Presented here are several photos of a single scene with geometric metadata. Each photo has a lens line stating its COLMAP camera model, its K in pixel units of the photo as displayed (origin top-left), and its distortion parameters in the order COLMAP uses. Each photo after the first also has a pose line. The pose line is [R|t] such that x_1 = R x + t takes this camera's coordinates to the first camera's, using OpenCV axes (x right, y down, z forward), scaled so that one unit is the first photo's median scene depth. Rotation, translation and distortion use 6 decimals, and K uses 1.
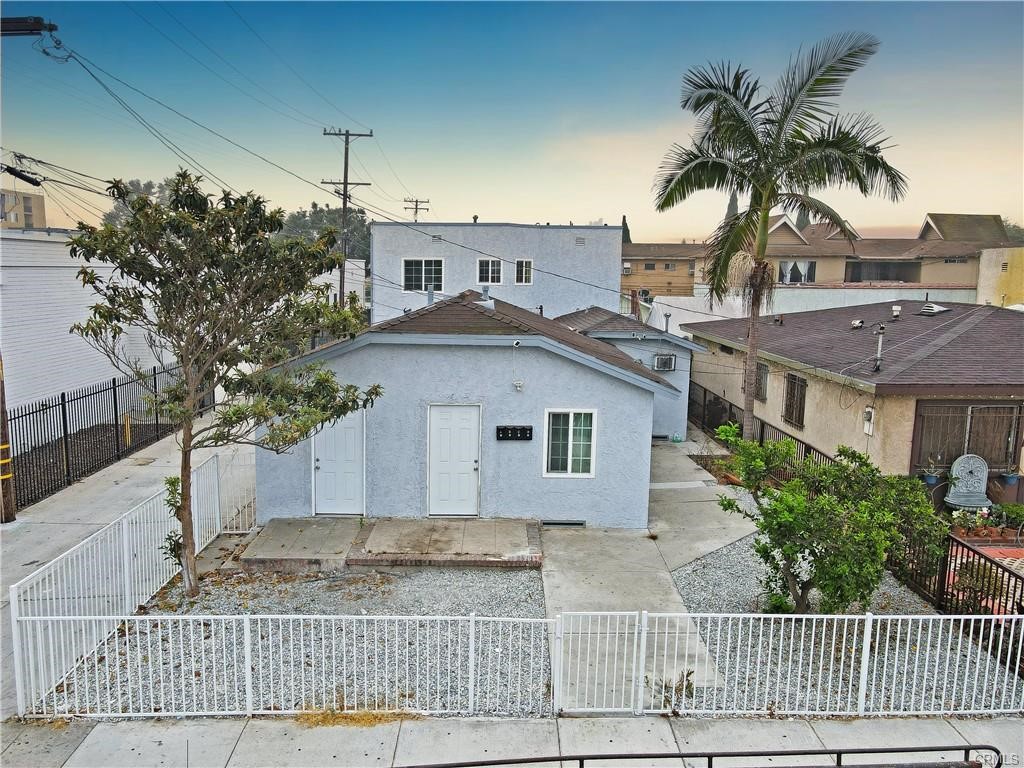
lens RADIAL K [[776.2, 0, 512.0], [0, 776.2, 384.0], [0, 0, 1]] dist [0.009218, 0.001854]
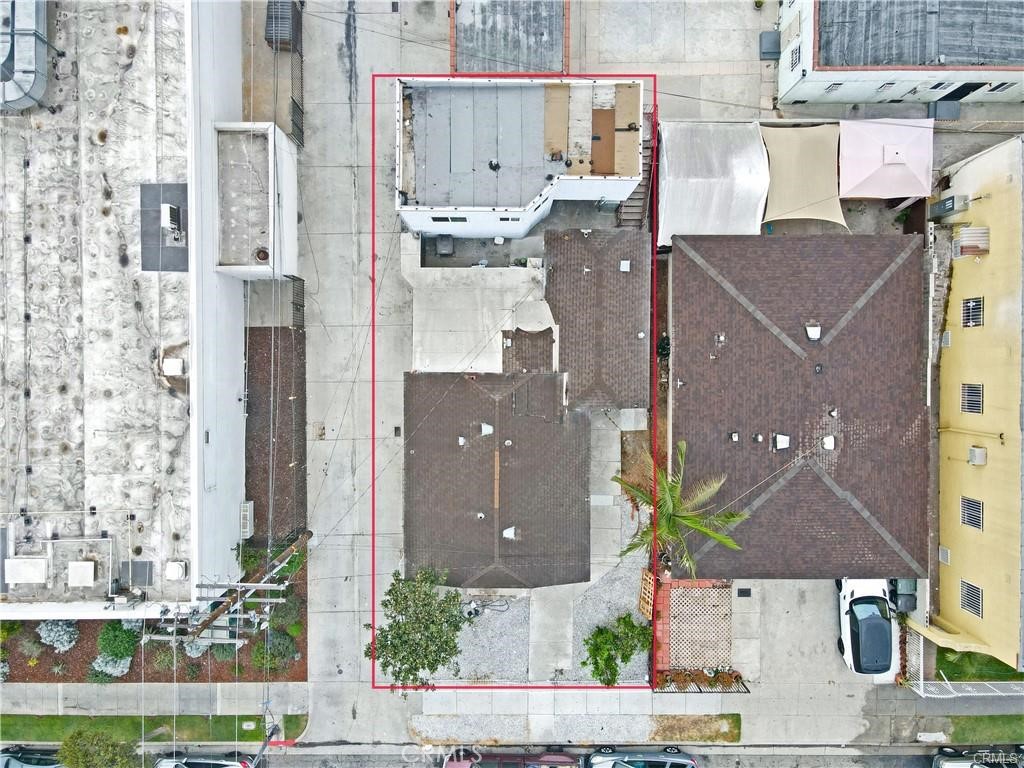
lens RADIAL K [[748.6, 0, 509.9], [0, 748.6, 378.9], [0, 0, 1]] dist [0.007844, 0.002467]
pose [[0.999739, 0.022220, -0.005226, -0.035946], [0.002215, 0.133420, 0.991057, -2.369940], [0.022719, -0.990810, 0.133336, 1.284857]]
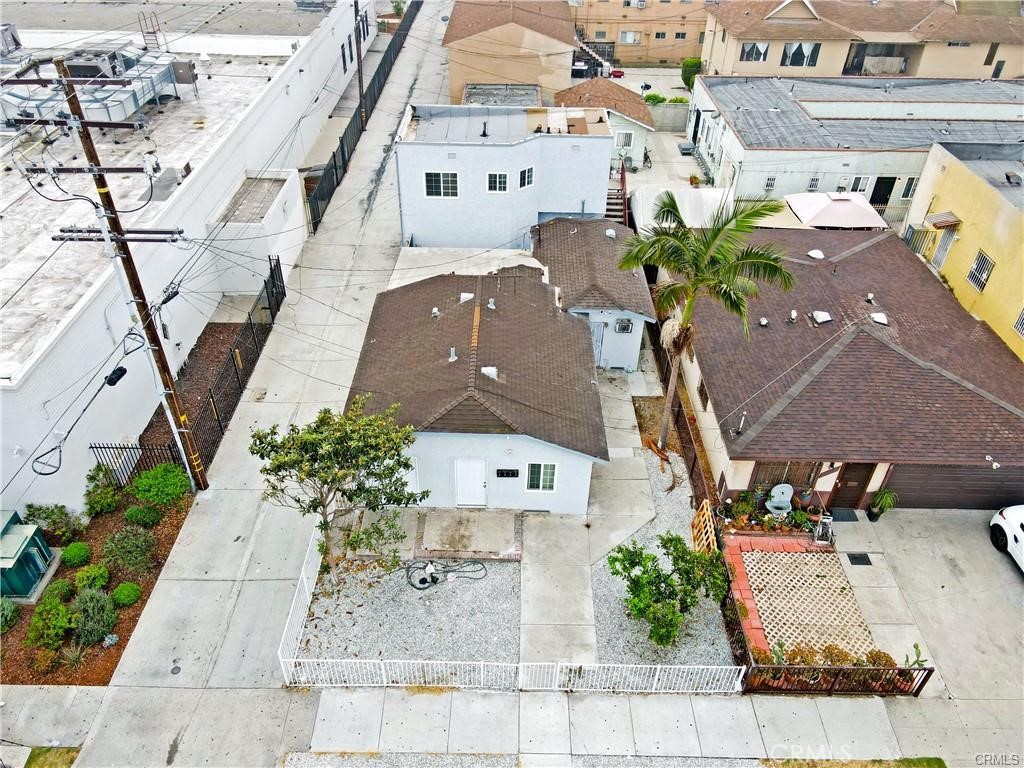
lens RADIAL K [[748.6, 0, 509.9], [0, 748.6, 378.9], [0, 0, 1]] dist [0.007844, 0.002467]
pose [[0.999684, 0.015072, -0.020120, 0.036922], [-0.003552, 0.876992, 0.480492, -0.881426], [0.024887, -0.480269, 0.876768, -0.303861]]
